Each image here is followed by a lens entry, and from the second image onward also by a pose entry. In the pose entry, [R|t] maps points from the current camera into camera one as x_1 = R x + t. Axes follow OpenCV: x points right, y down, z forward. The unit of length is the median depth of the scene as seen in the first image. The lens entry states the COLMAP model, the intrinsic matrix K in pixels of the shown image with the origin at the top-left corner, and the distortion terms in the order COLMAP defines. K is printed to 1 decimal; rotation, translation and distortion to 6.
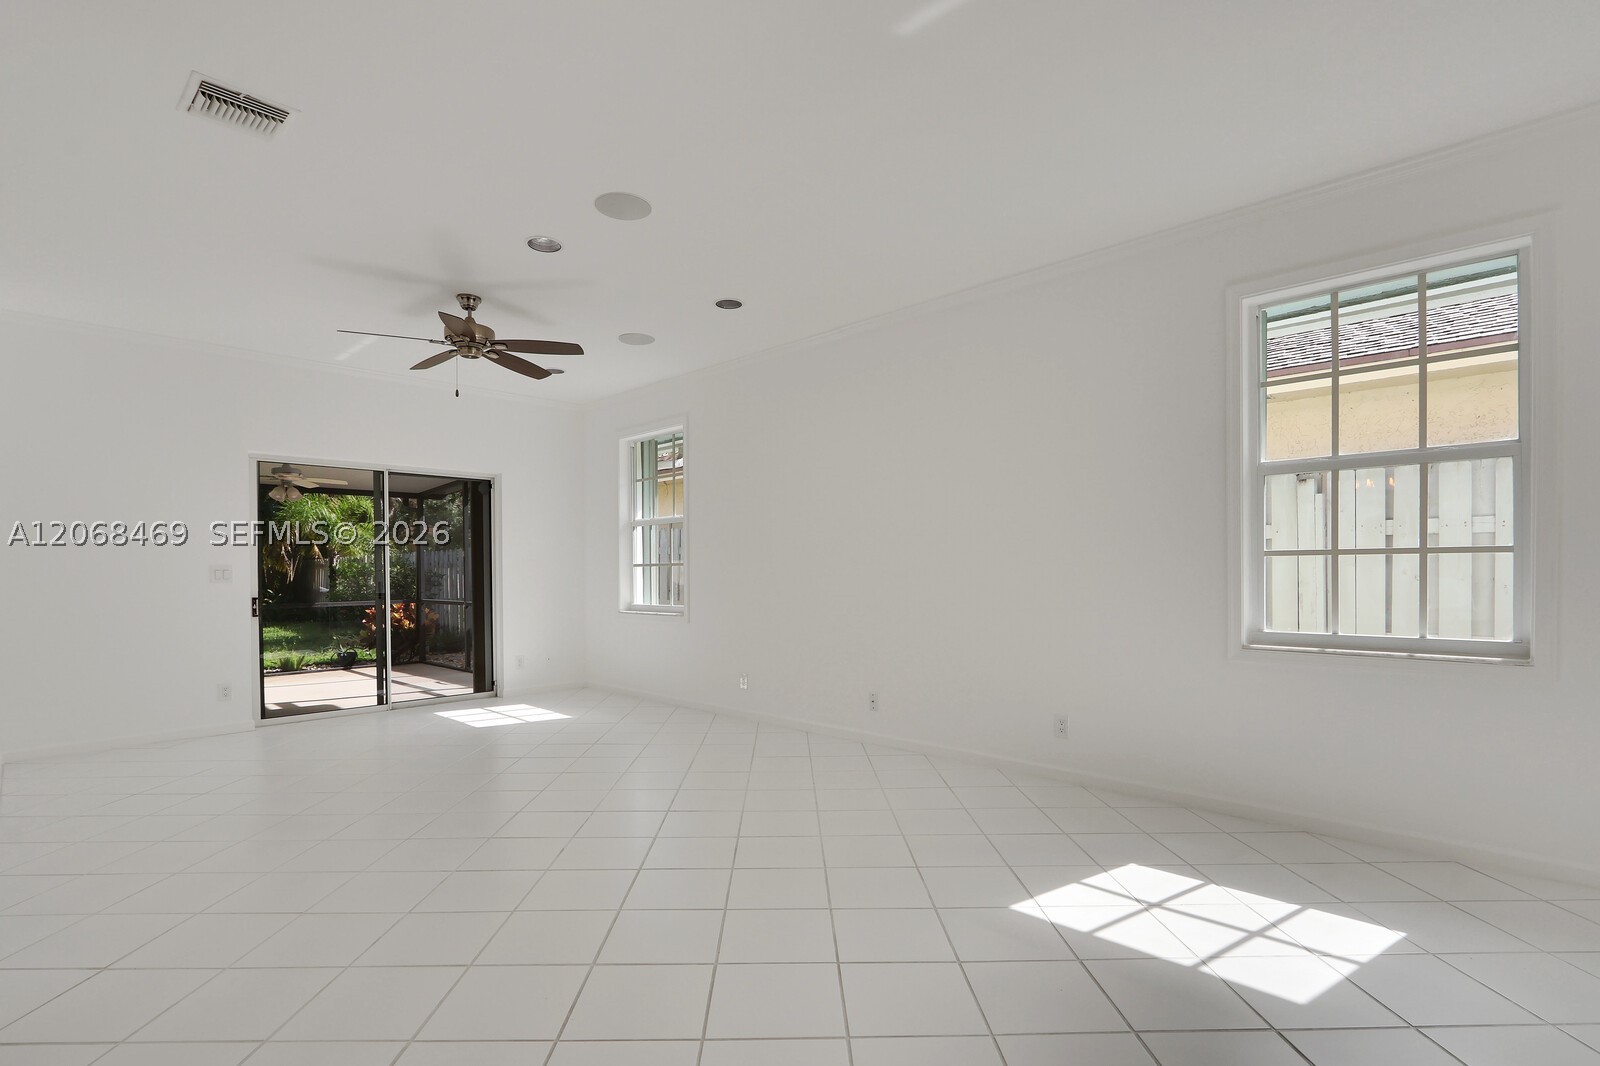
lens RADIAL K [[822.3, 0, 798.7], [0, 822.3, 589.2], [0, 0, 1]] dist [-0.018639, 0.000141]
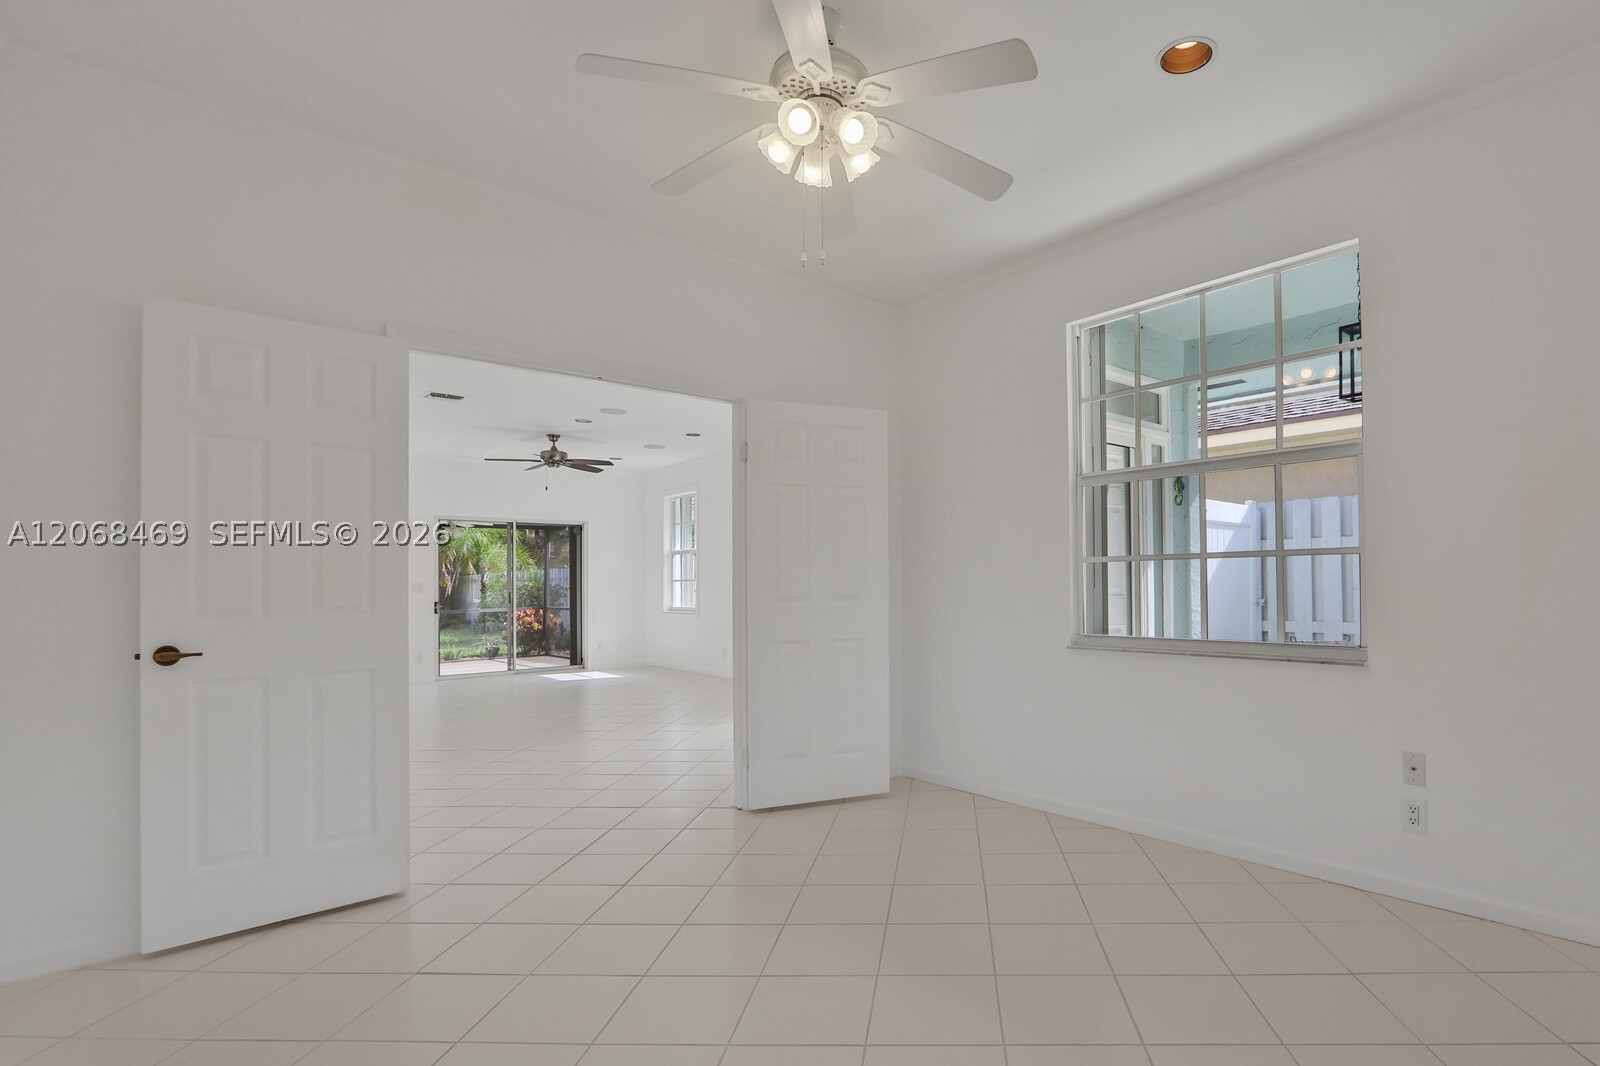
lens RADIAL K [[785.0, 0, 800.2], [0, 785.0, 564.0], [0, 0, 1]] dist [0.000726, 0.000867]
pose [[0.990818, -0.008793, -0.134916, 0.212217], [0.002490, 0.998900, -0.046817, 0.007441], [0.135179, 0.046052, 0.989750, -0.365639]]
